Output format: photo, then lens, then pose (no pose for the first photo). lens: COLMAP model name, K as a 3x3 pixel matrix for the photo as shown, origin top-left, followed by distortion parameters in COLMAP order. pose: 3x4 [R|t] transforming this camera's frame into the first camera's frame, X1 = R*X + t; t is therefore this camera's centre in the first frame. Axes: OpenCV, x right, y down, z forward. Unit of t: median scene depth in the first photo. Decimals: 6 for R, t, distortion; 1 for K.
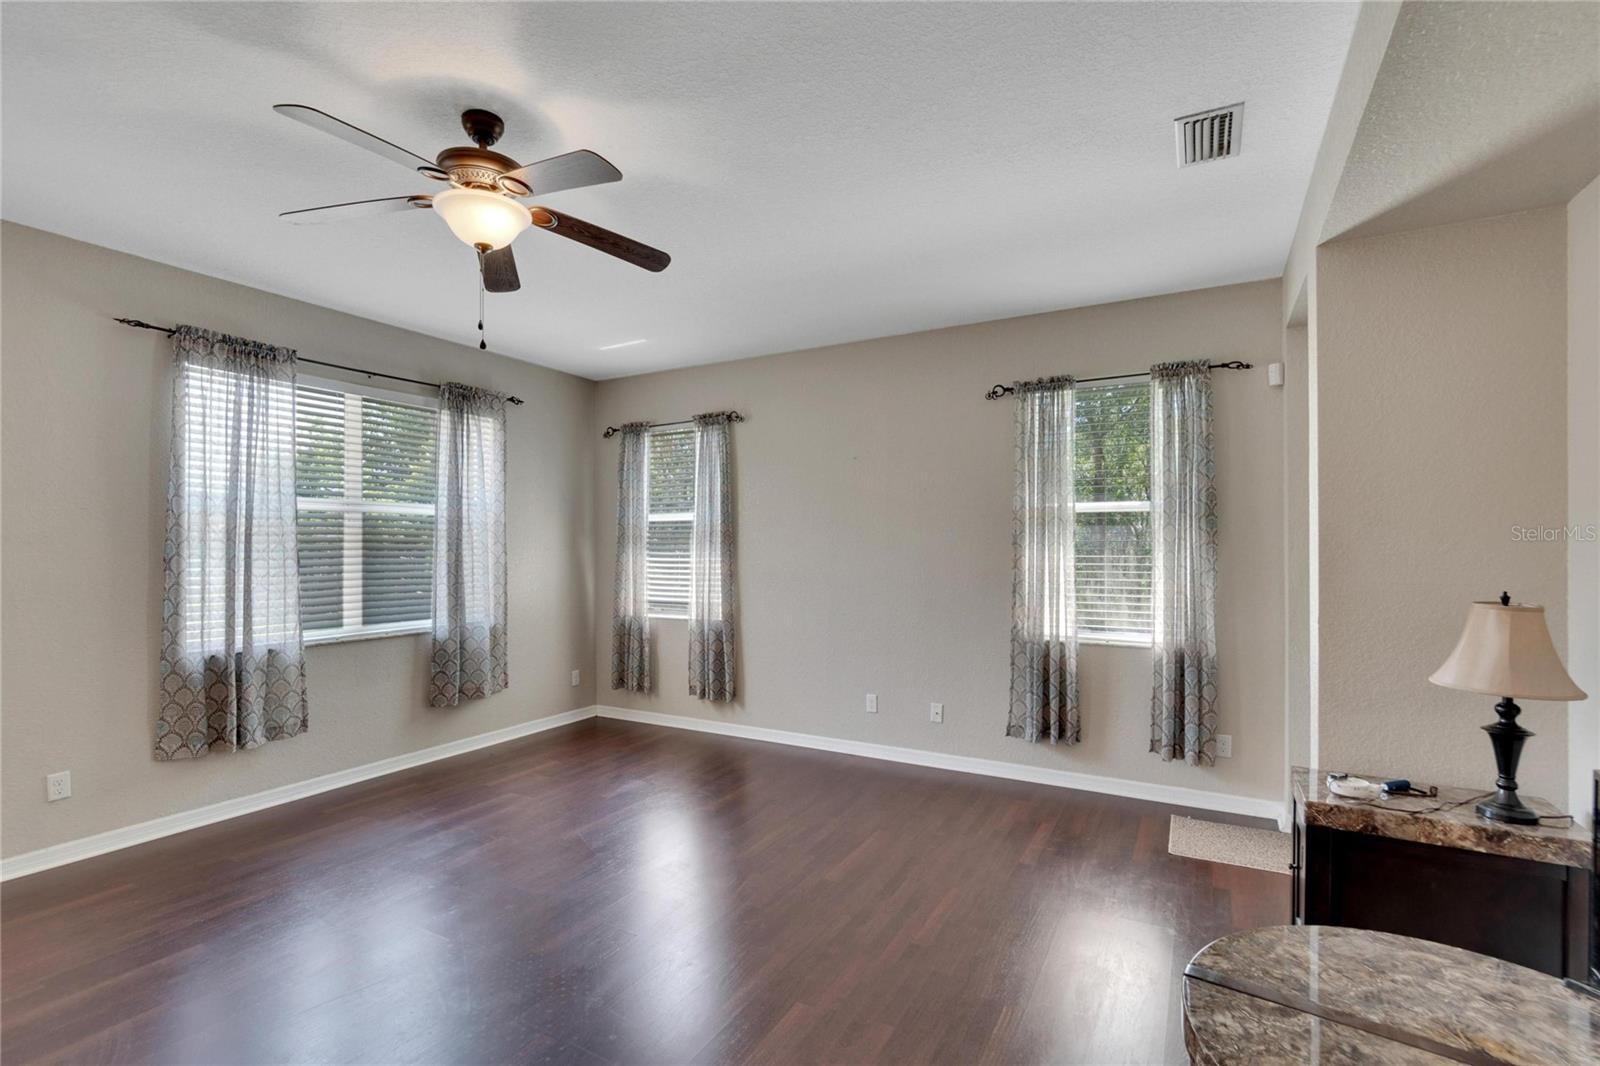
lens RADIAL K [[733.6, 0, 796.3], [0, 733.6, 549.7], [0, 0, 1]] dist [-0.000584, -0.000587]
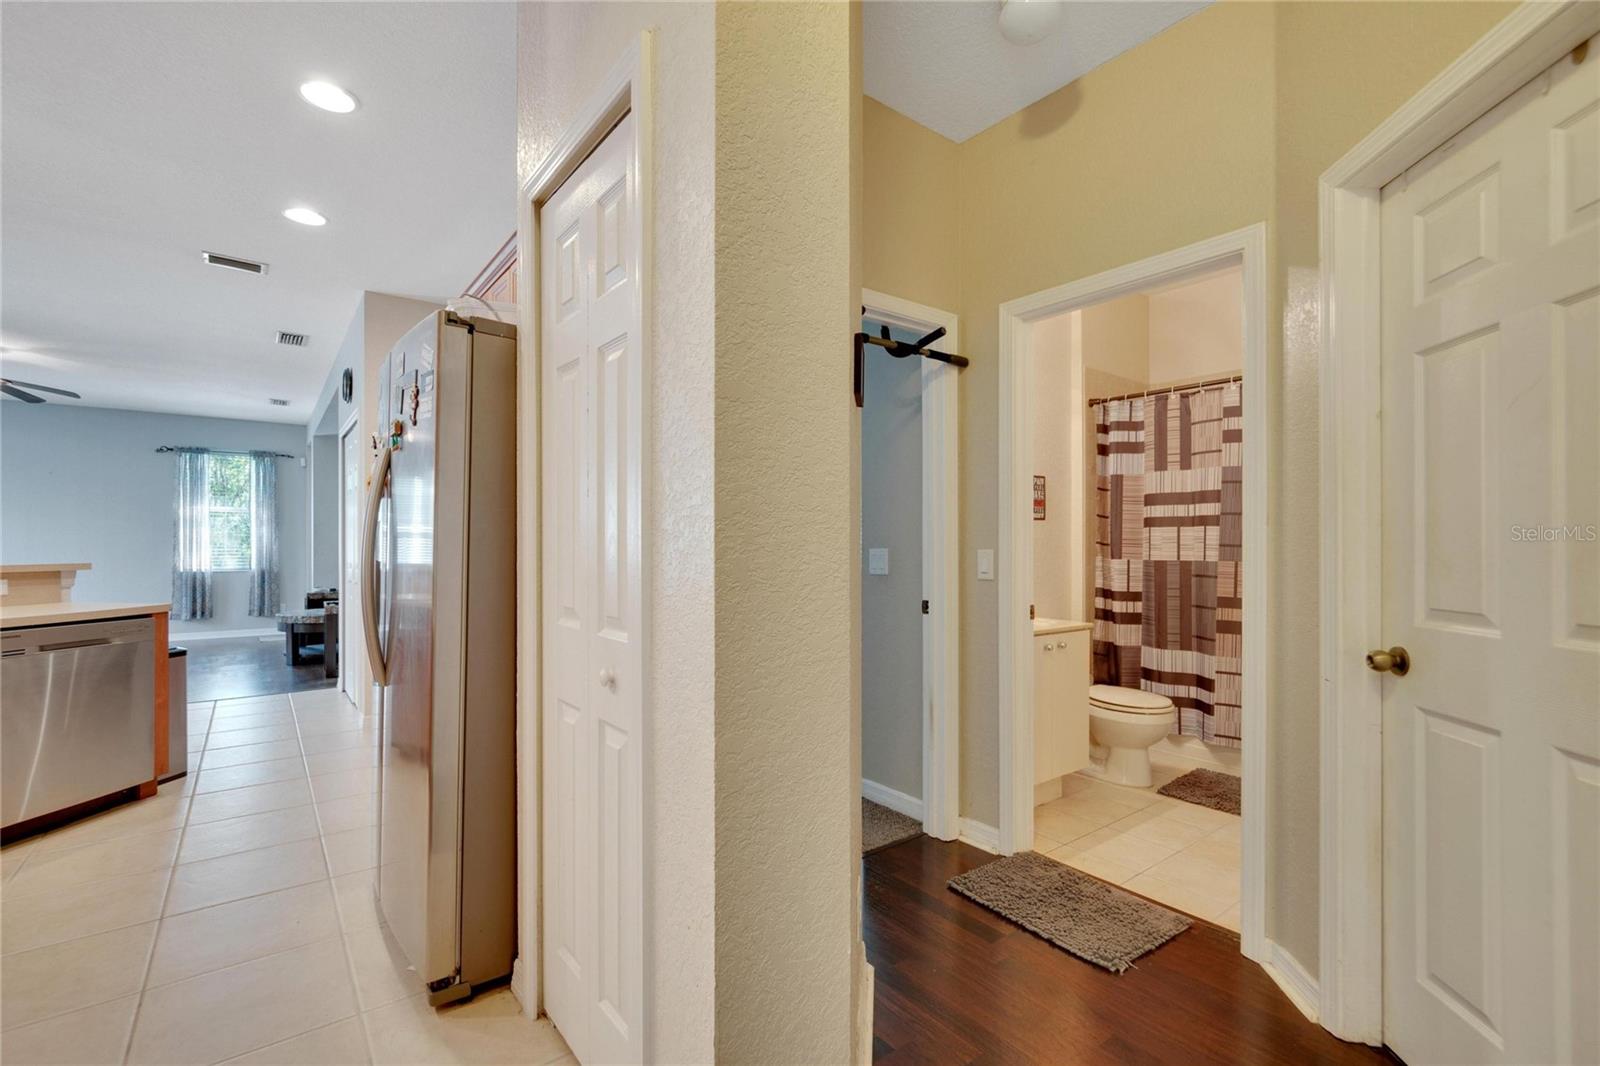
lens RADIAL K [[708.7, 0, 784.8], [0, 708.7, 537.4], [0, 0, 1]] dist [-0.001752, 0.000188]
pose [[0.405955, 0.008019, 0.913858, -0.840480], [0.007220, 0.999902, -0.011982, 0.063158], [-0.913864, 0.011462, 0.405858, -1.399129]]
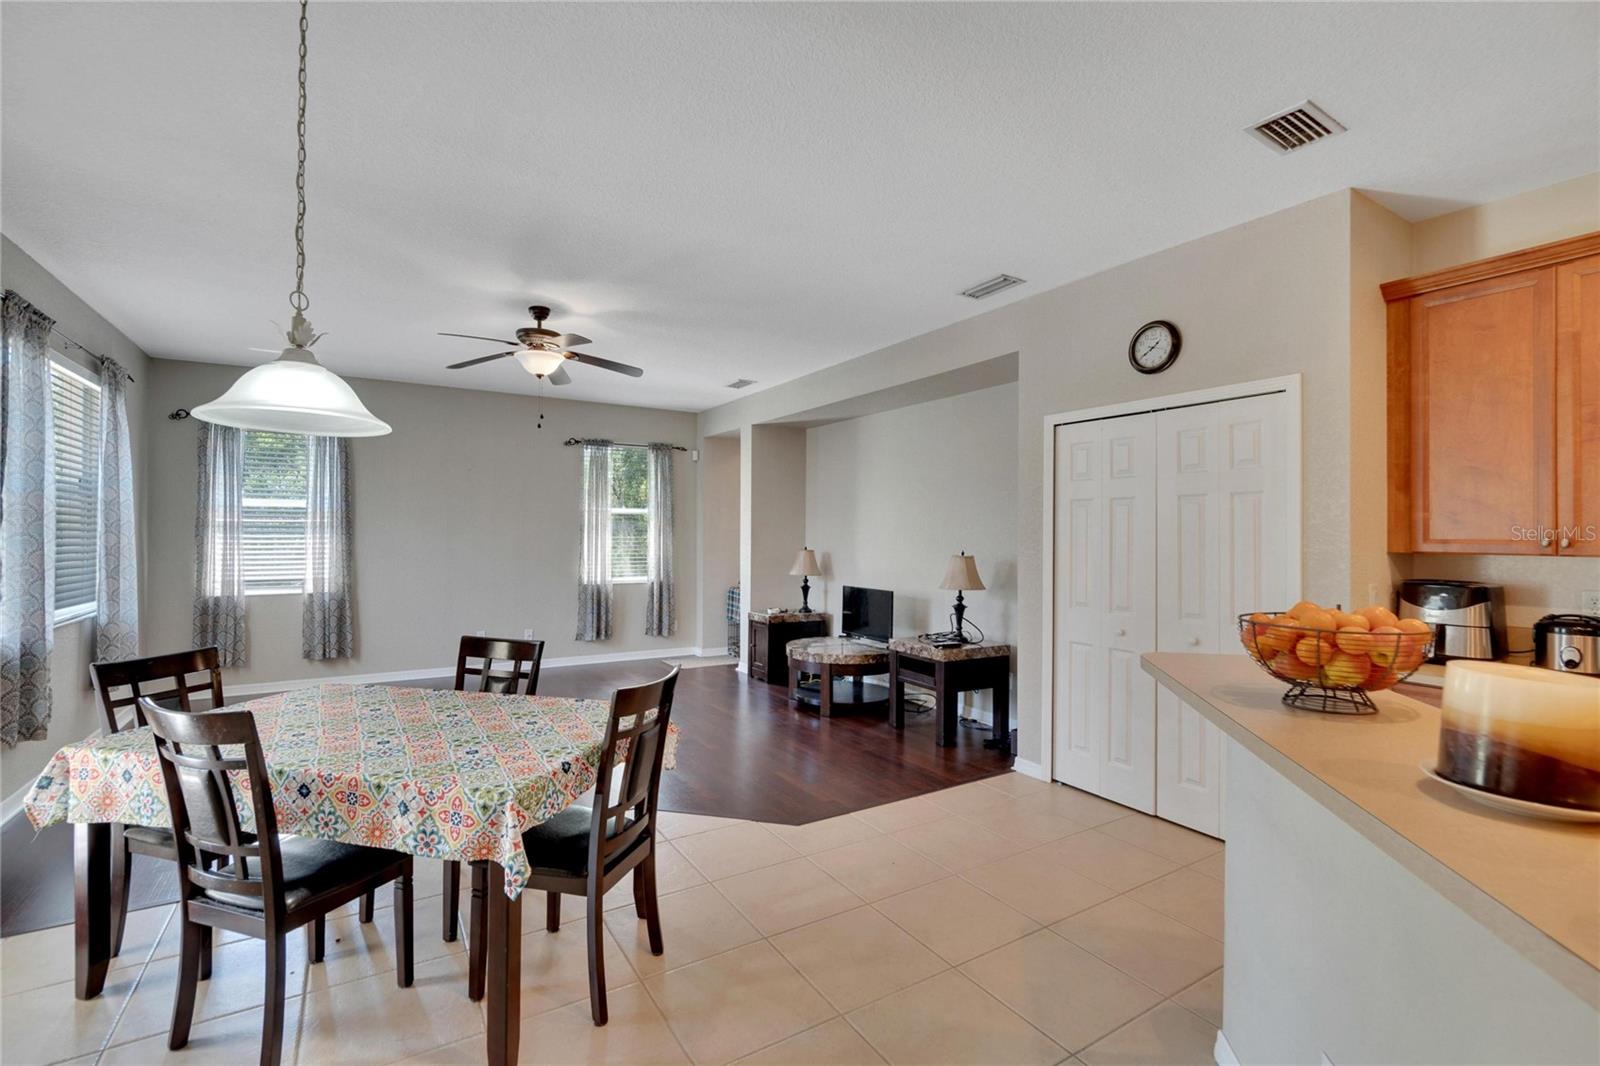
lens RADIAL K [[703.8, 0, 783.6], [0, 703.8, 528.5], [0, 0, 1]] dist [-0.002429, -0.000486]
pose [[0.492470, 0.010046, 0.870271, -0.959777], [-0.003893, 0.999949, -0.009340, 0.002233], [-0.870321, 0.001212, 0.492484, -0.262347]]
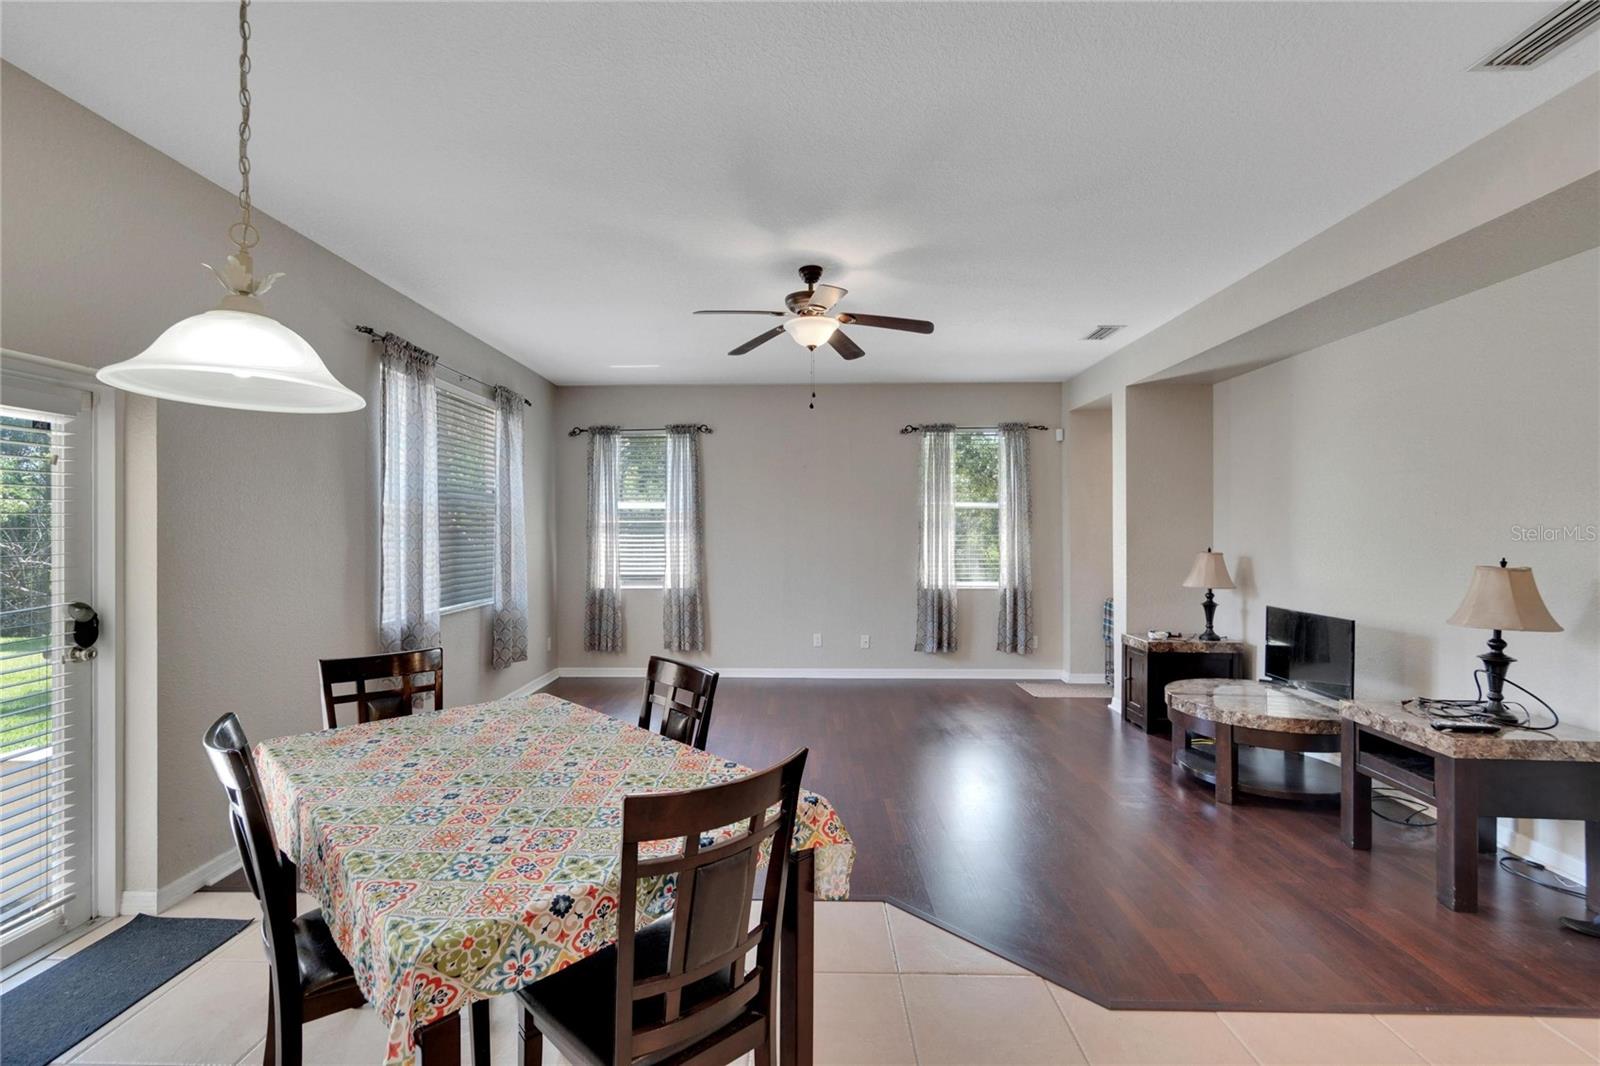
lens RADIAL K [[707.1, 0, 787.1], [0, 707.1, 529.6], [0, 0, 1]] dist [-0.000607, -0.000056]
pose [[0.883584, -0.000009, 0.468272, -0.682010], [0.002405, 0.999987, -0.004519, 0.002403], [-0.468266, 0.005120, 0.883573, -0.211267]]
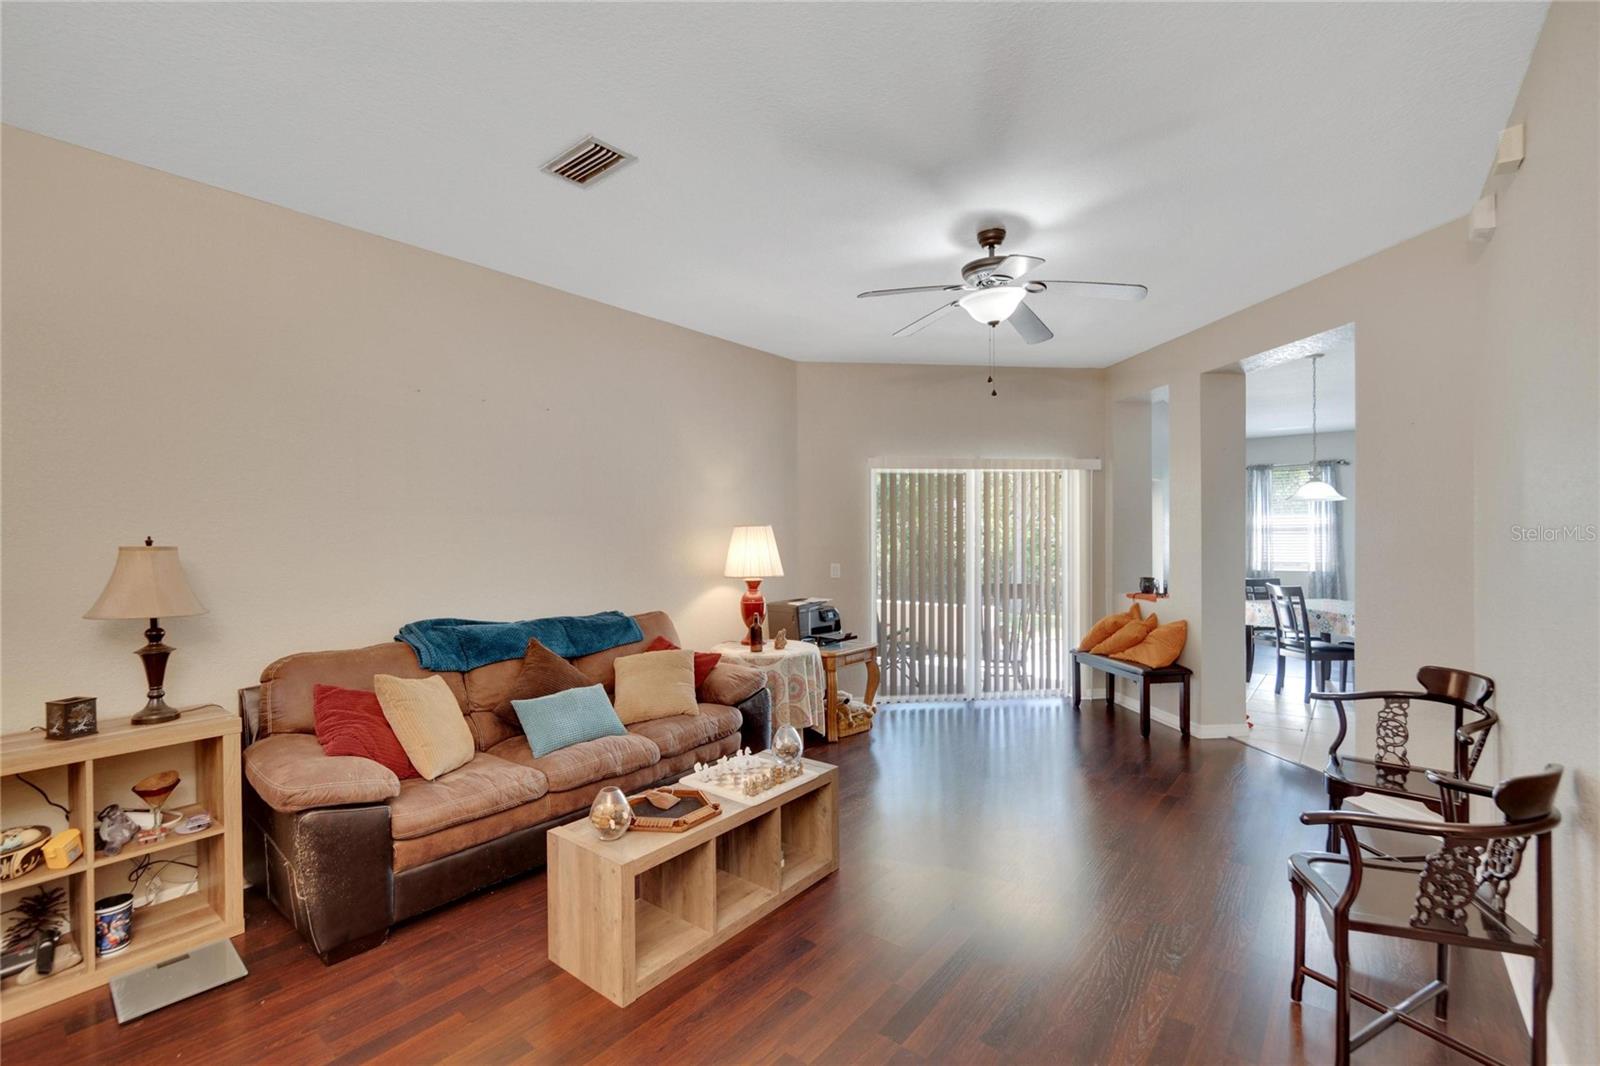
lens RADIAL K [[705.1, 0, 791.6], [0, 705.1, 532.9], [0, 0, 1]] dist [-0.002252, -0.000796]
pose [[0.986269, -0.004073, -0.165097, -1.493214], [0.003193, 0.999979, -0.005594, 0.006518], [0.165116, 0.004990, 0.986262, -1.278718]]
